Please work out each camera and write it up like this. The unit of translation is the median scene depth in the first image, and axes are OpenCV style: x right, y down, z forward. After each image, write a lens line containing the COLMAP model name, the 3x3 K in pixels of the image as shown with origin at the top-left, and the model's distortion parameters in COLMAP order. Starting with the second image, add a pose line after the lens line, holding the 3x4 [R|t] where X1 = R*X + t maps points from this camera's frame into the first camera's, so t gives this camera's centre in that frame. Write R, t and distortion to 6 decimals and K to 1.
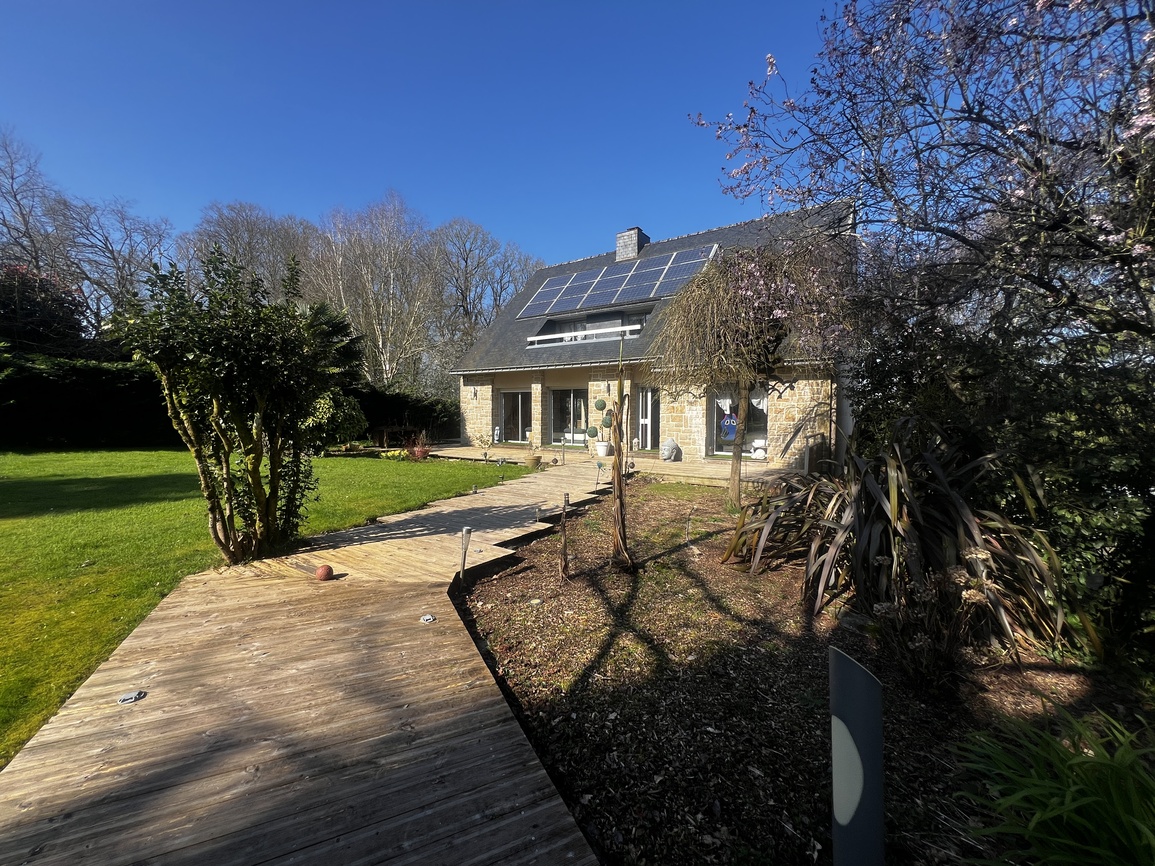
lens RADIAL K [[463.0, 0, 577.5], [0, 463.0, 433.0], [0, 0, 1]] dist [-0.001876, -0.000106]
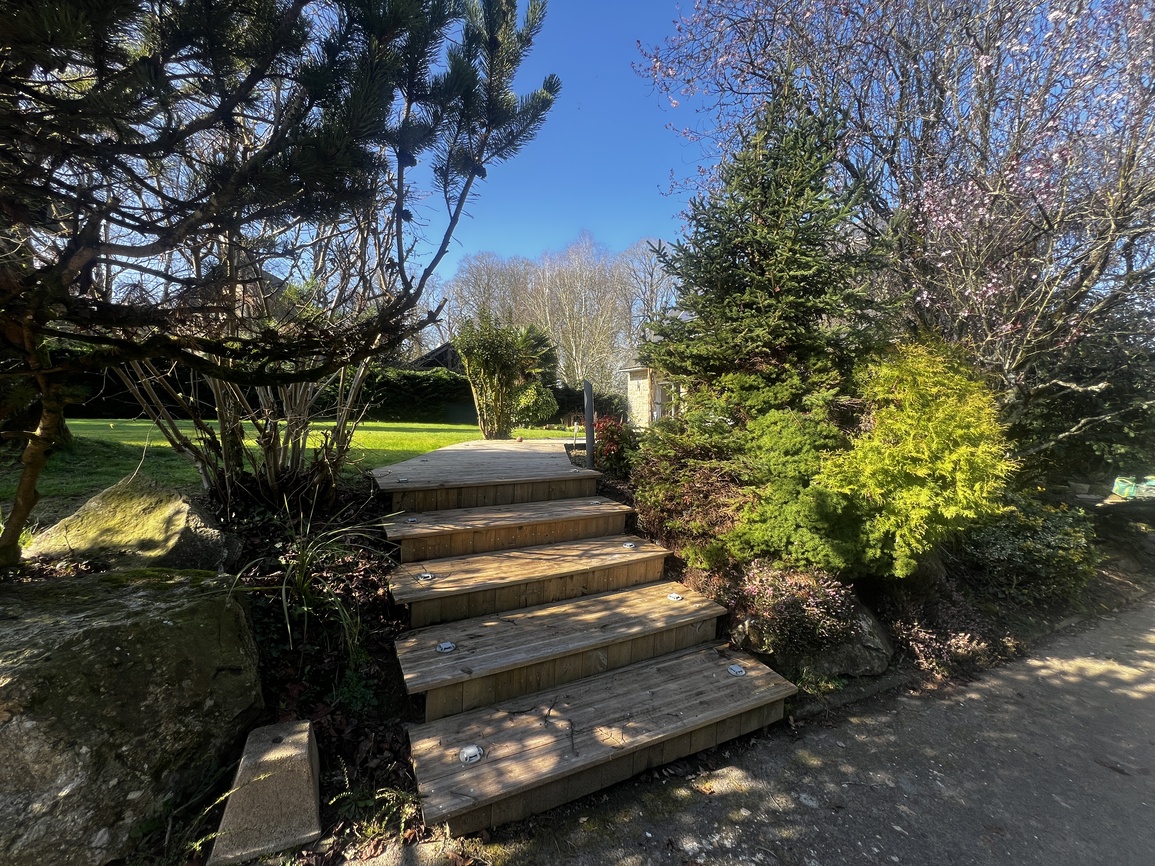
lens RADIAL K [[463.0, 0, 577.5], [0, 463.0, 433.0], [0, 0, 1]] dist [-0.001876, -0.000106]
pose [[0.913700, 0.006168, -0.406342, 0.150297], [-0.012101, 0.999854, -0.012033, 0.064447], [0.406209, 0.015912, 0.913642, -0.228835]]
